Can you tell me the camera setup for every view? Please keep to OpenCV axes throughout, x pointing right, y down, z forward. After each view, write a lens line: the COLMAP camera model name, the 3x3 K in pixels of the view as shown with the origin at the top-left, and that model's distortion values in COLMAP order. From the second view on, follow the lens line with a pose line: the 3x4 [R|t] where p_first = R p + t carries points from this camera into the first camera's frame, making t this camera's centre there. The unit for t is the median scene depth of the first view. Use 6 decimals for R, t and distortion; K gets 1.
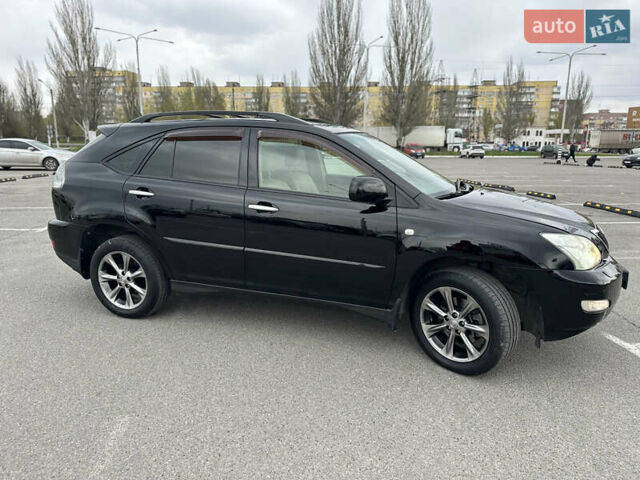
lens RADIAL K [[451.3, 0, 318.6], [0, 451.3, 237.4], [0, 0, 1]] dist [0.048379, -0.054400]
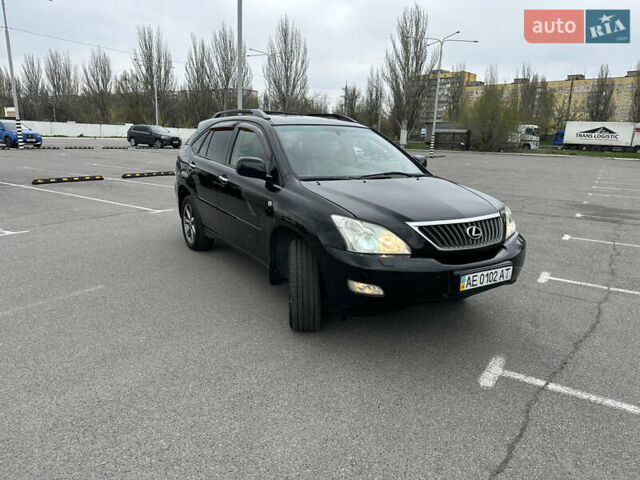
lens RADIAL K [[450.4, 0, 314.8], [0, 450.4, 238.3], [0, 0, 1]] dist [0.049623, -0.054331]
pose [[0.773253, 0.153680, -0.615192, 0.812851], [-0.150658, 0.986931, 0.057177, -0.004953], [0.615939, 0.048472, 0.786301, 0.079494]]
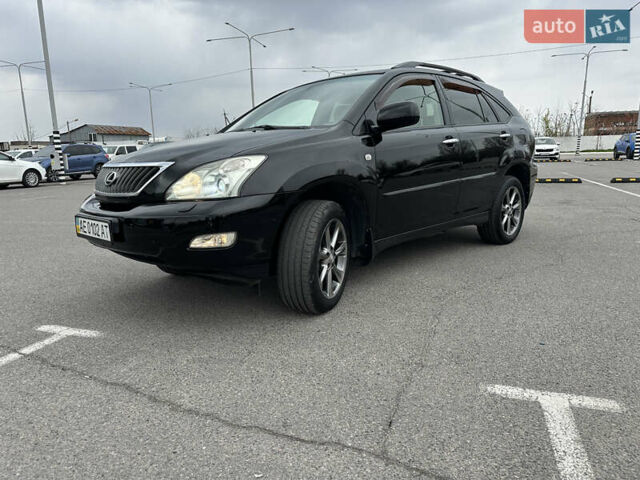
lens RADIAL K [[451.5, 0, 317.0], [0, 451.5, 239.4], [0, 0, 1]] dist [0.047152, -0.053361]
pose [[-0.428644, 0.169630, -0.887406, 1.035459], [-0.161987, 0.951871, 0.260197, -0.153405], [0.888833, 0.255280, -0.380535, 1.429386]]
